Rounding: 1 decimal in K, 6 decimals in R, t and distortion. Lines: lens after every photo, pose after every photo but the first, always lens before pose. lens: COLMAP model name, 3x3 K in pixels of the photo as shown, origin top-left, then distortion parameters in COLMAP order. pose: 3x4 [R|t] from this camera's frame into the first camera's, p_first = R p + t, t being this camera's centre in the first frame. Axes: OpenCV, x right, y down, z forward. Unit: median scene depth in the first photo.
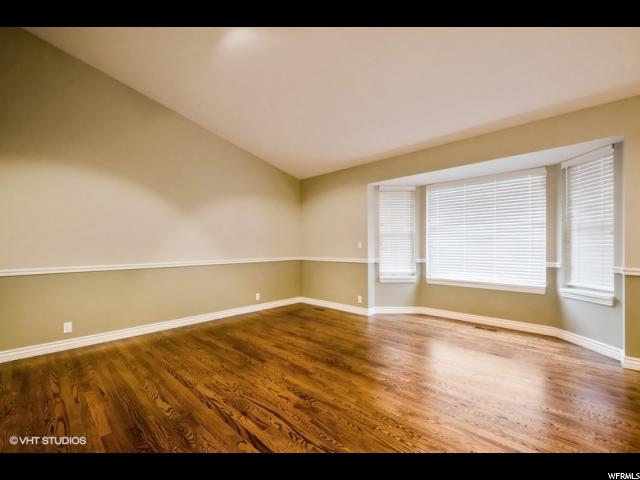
lens RADIAL K [[279.4, 0, 319.6], [0, 279.4, 254.2], [0, 0, 1]] dist [0.004447, -0.001320]
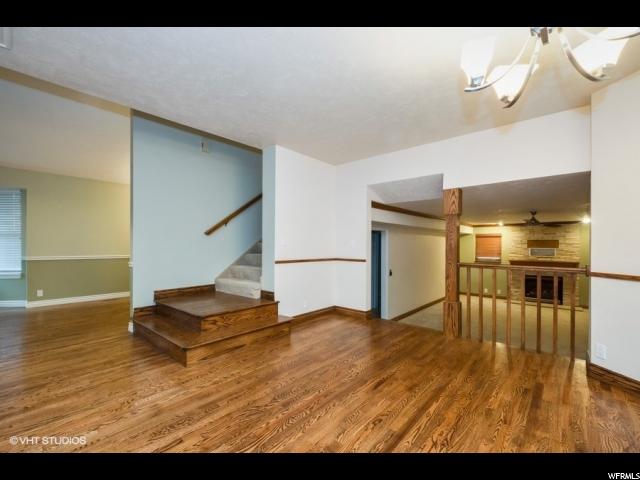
lens RADIAL K [[279.4, 0, 322.1], [0, 279.4, 244.5], [0, 0, 1]] dist [0.004447, -0.001320]
pose [[-0.053223, 0.008645, 0.998545, -0.974095], [0.020050, 0.999770, -0.007587, 0.019222], [-0.998381, 0.019617, -0.053384, -0.954109]]
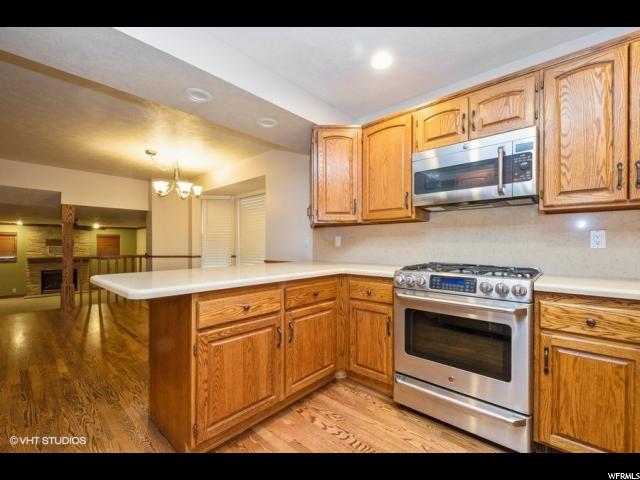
lens RADIAL K [[279.4, 0, 325.6], [0, 279.4, 243.6], [0, 0, 1]] dist [0.004447, -0.001320]
pose [[-0.998806, 0.007738, -0.048241, -1.325563], [0.006729, 0.999756, 0.021028, -0.007782], [0.048392, 0.020678, -0.998614, 0.348065]]
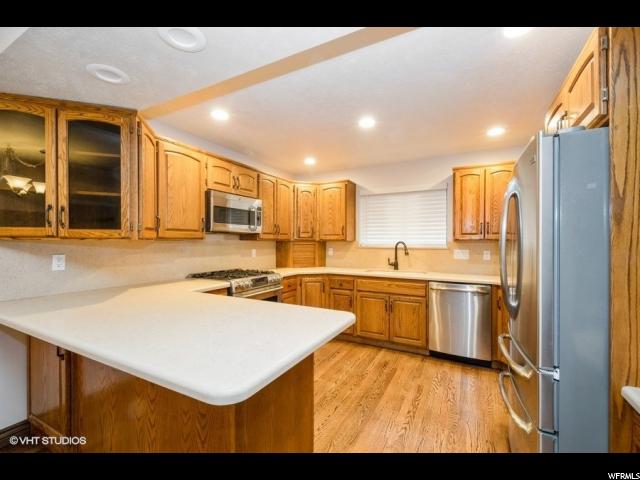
lens RADIAL K [[279.4, 0, 321.9], [0, 279.4, 241.5], [0, 0, 1]] dist [0.004447, -0.001320]
pose [[0.289890, 0.009302, -0.957015, -0.433331], [-0.020308, 0.999787, 0.003566, -0.060920], [0.956844, 0.018401, 0.290018, -0.364518]]
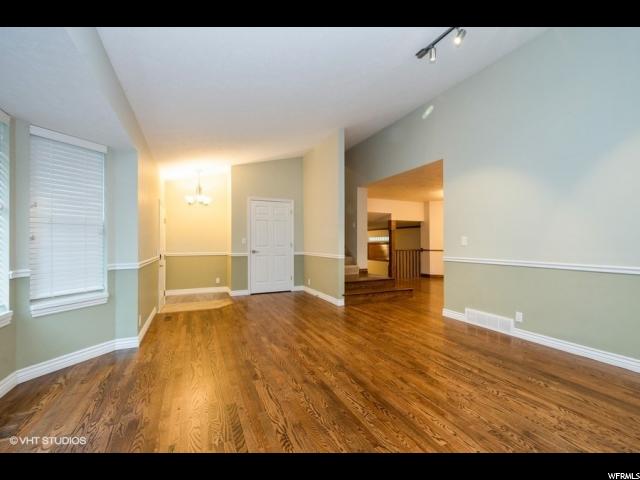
lens RADIAL K [[279.4, 0, 318.6], [0, 279.4, 240.2], [0, 0, 1]] dist [0.004447, -0.001320]
pose [[-0.928399, 0.010749, 0.371428, -0.079580], [0.015317, 0.999839, 0.009350, -0.048212], [-0.371268, 0.014370, -0.928415, 1.826018]]
